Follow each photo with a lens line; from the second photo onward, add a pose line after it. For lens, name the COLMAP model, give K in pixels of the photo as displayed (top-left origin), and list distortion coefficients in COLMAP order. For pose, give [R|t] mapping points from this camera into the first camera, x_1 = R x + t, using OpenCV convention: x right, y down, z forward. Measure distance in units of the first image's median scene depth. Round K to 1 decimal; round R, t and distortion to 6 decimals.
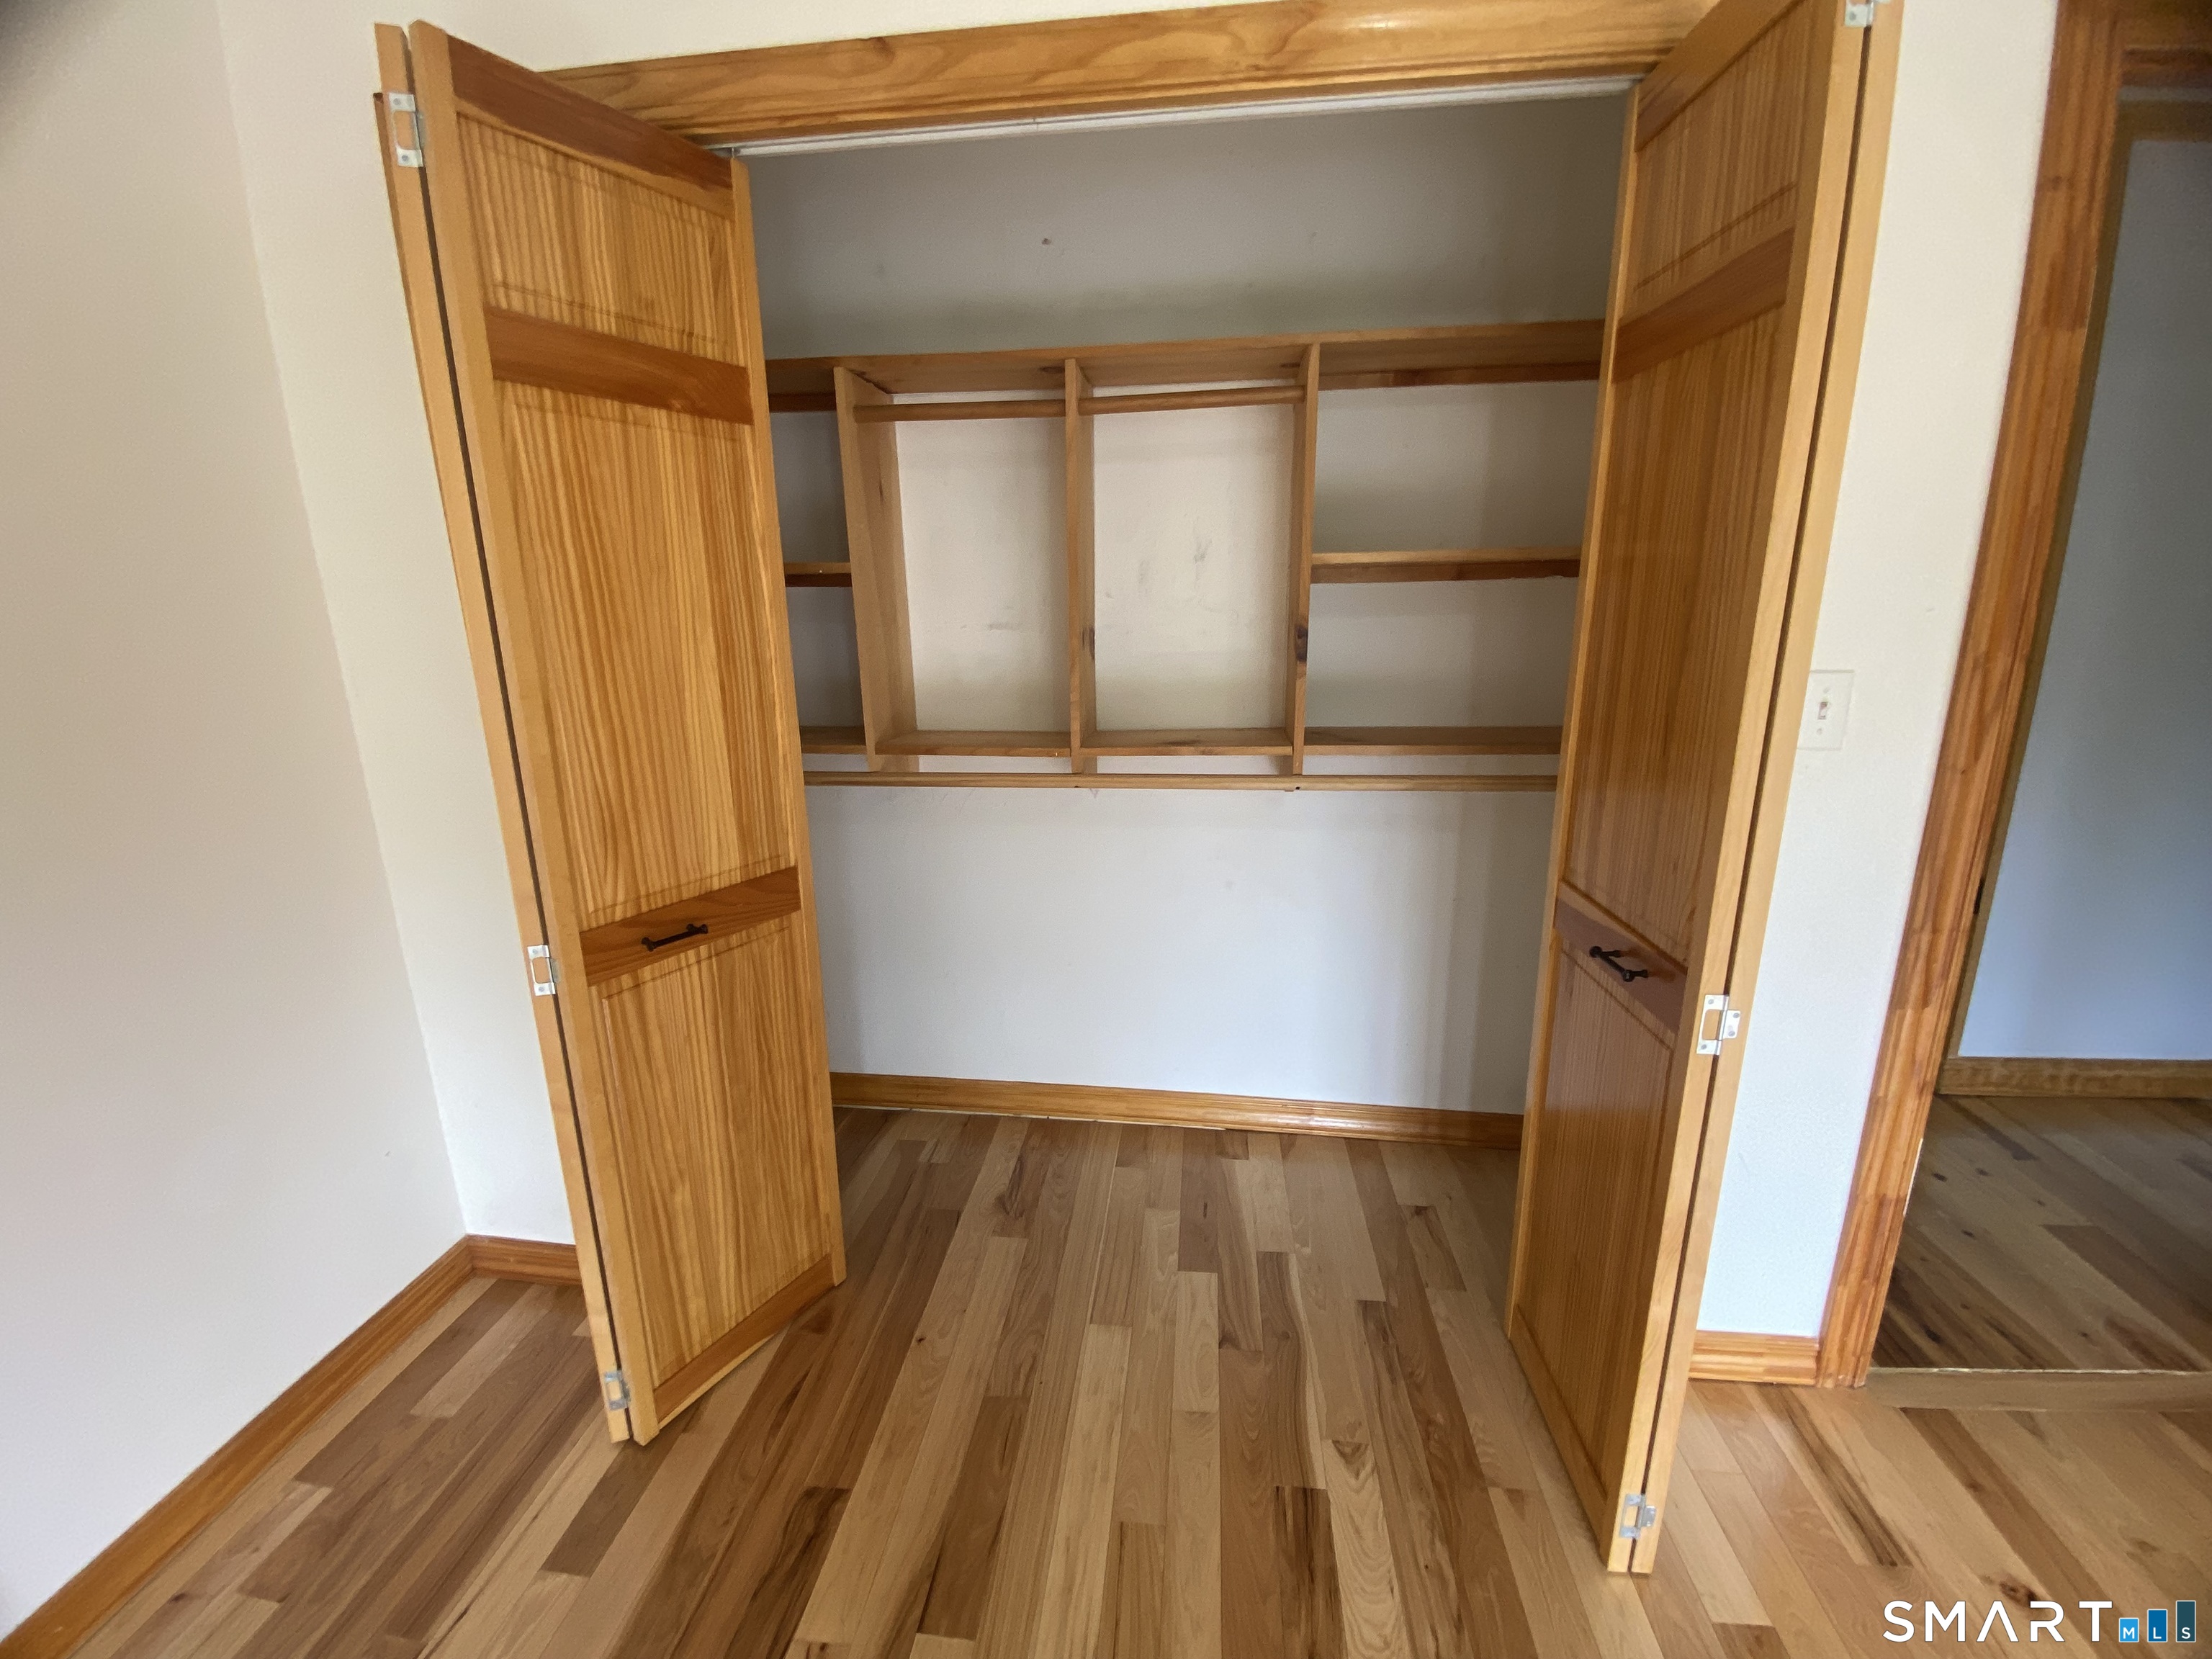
lens RADIAL K [[890.9, 0, 1106.0], [0, 890.9, 829.5], [0, 0, 1]] dist [0.024022, -0.020668]
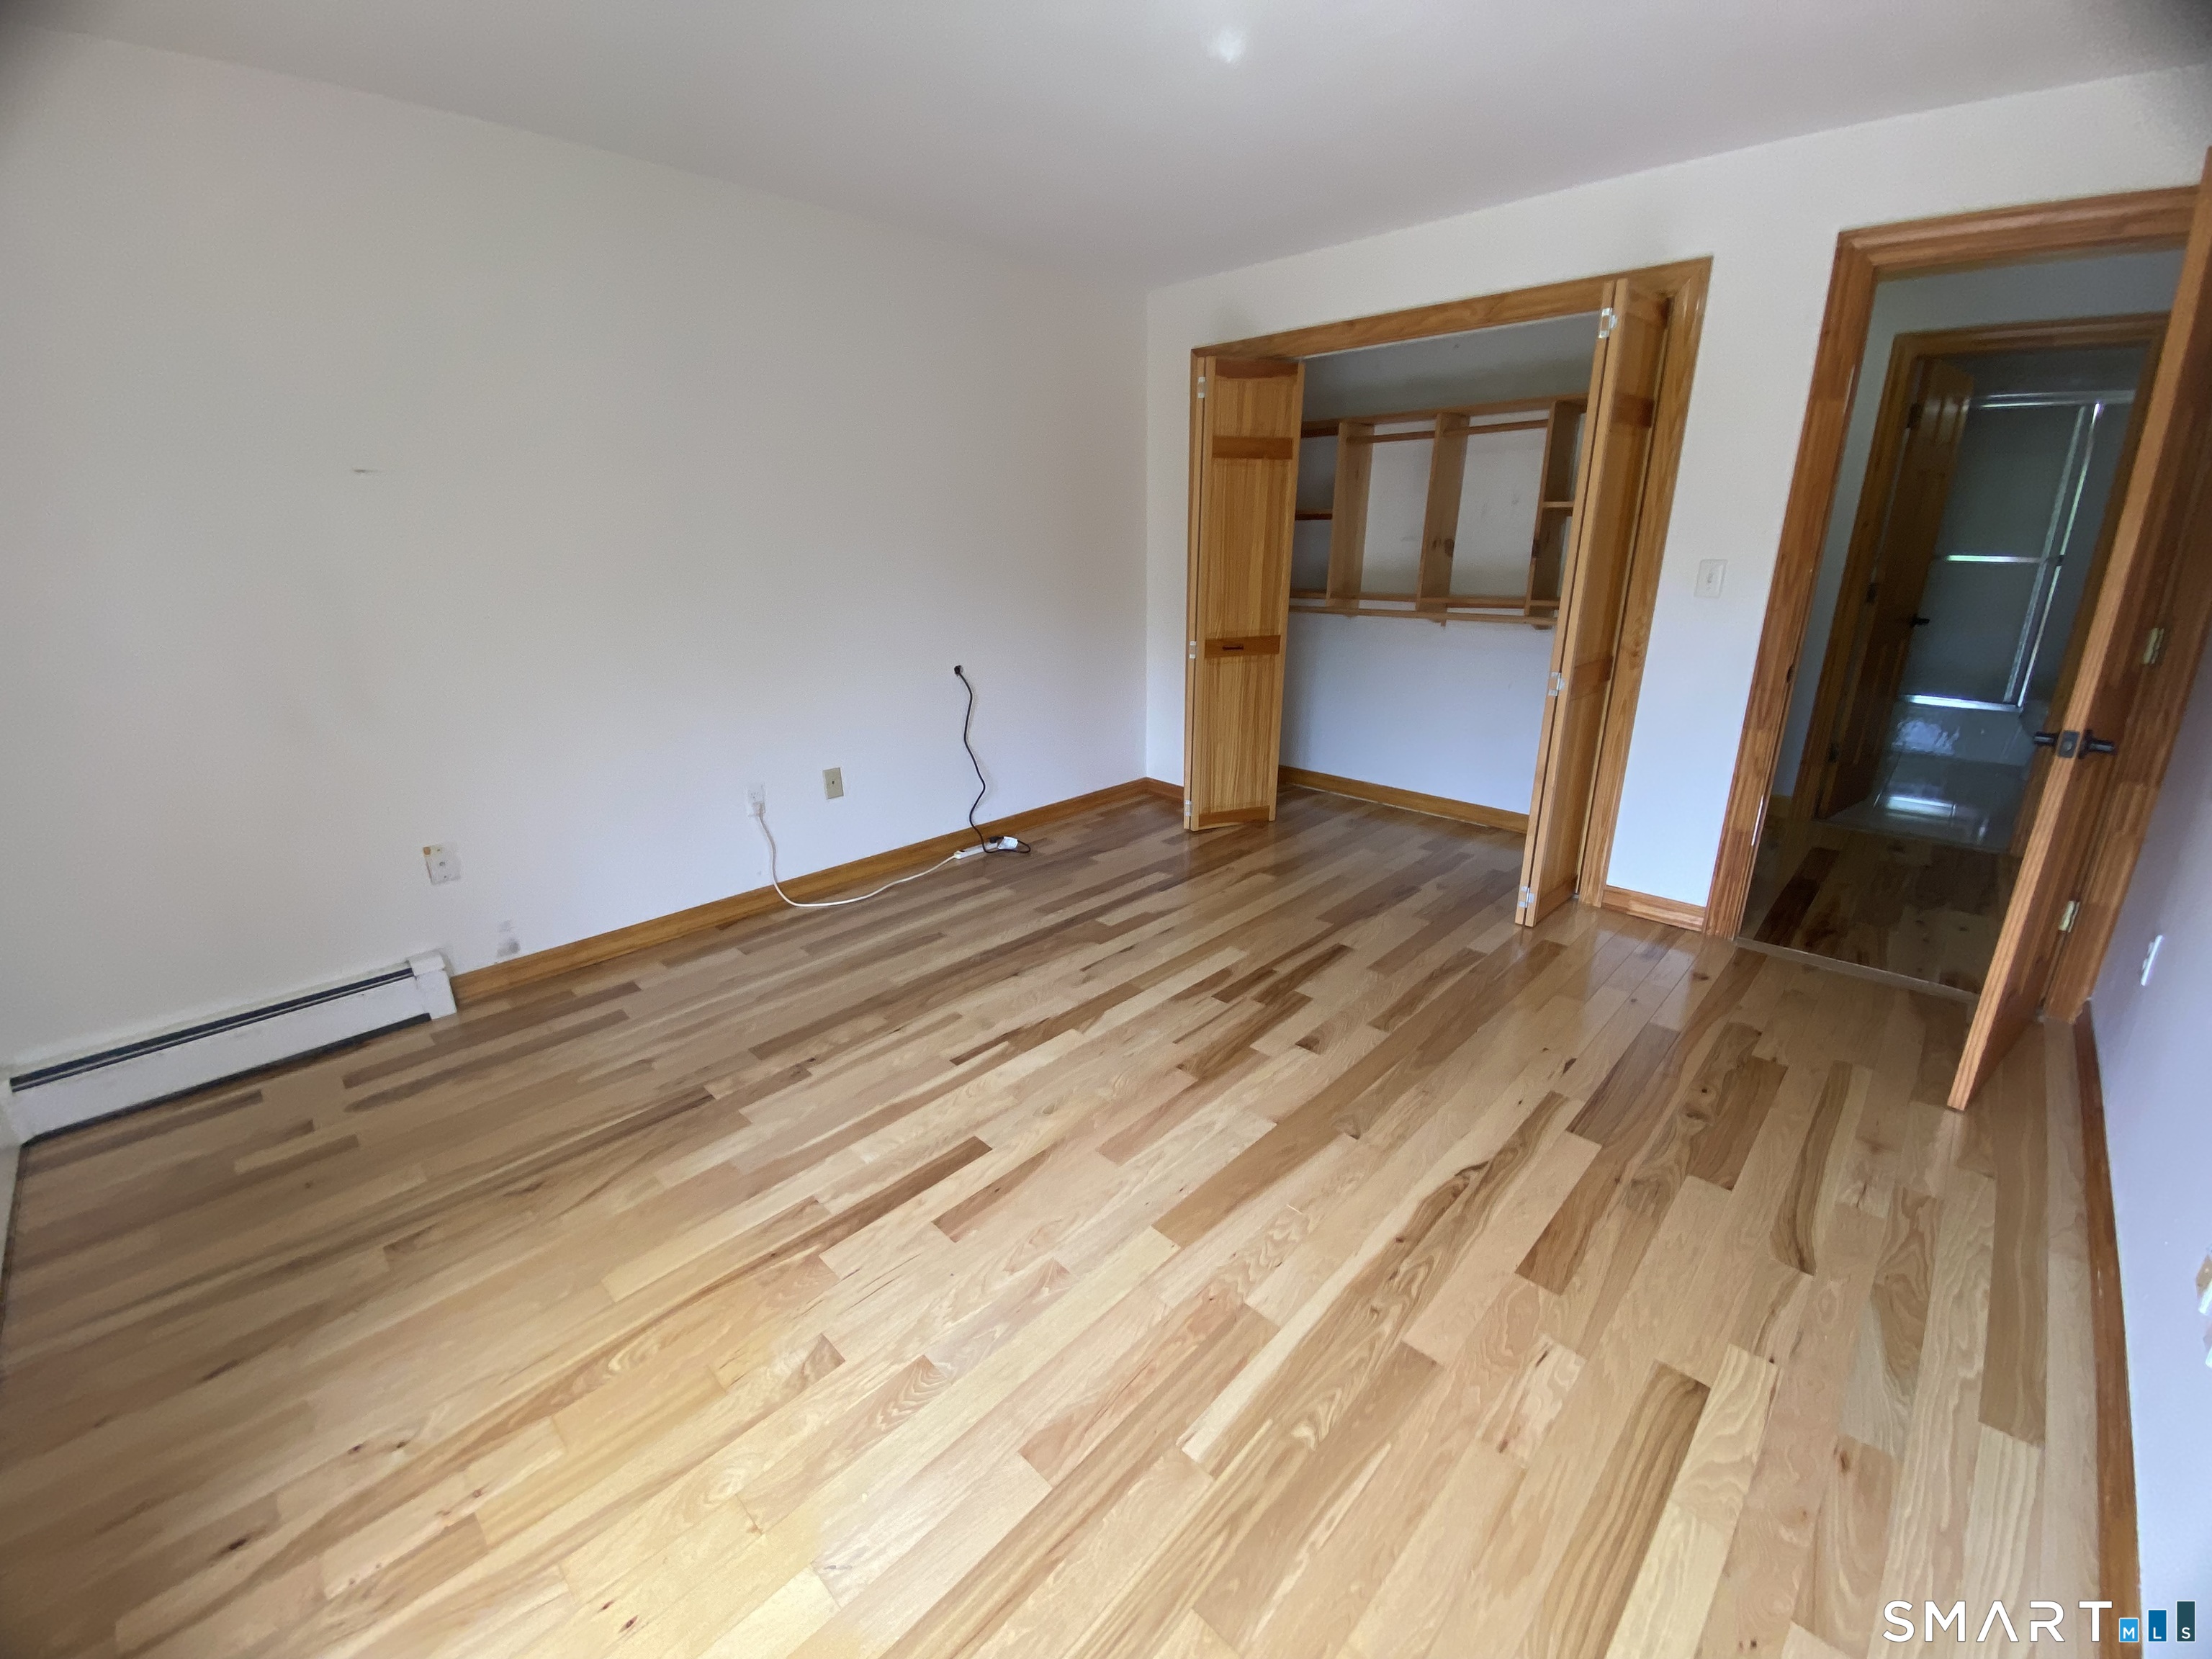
lens RADIAL K [[890.9, 0, 1106.0], [0, 890.9, 829.5], [0, 0, 1]] dist [0.024022, -0.020668]
pose [[0.798425, 0.197014, -0.568949, 0.886442], [-0.150808, 0.980266, 0.127810, 0.367537], [0.582902, -0.016245, 0.812380, -1.485788]]
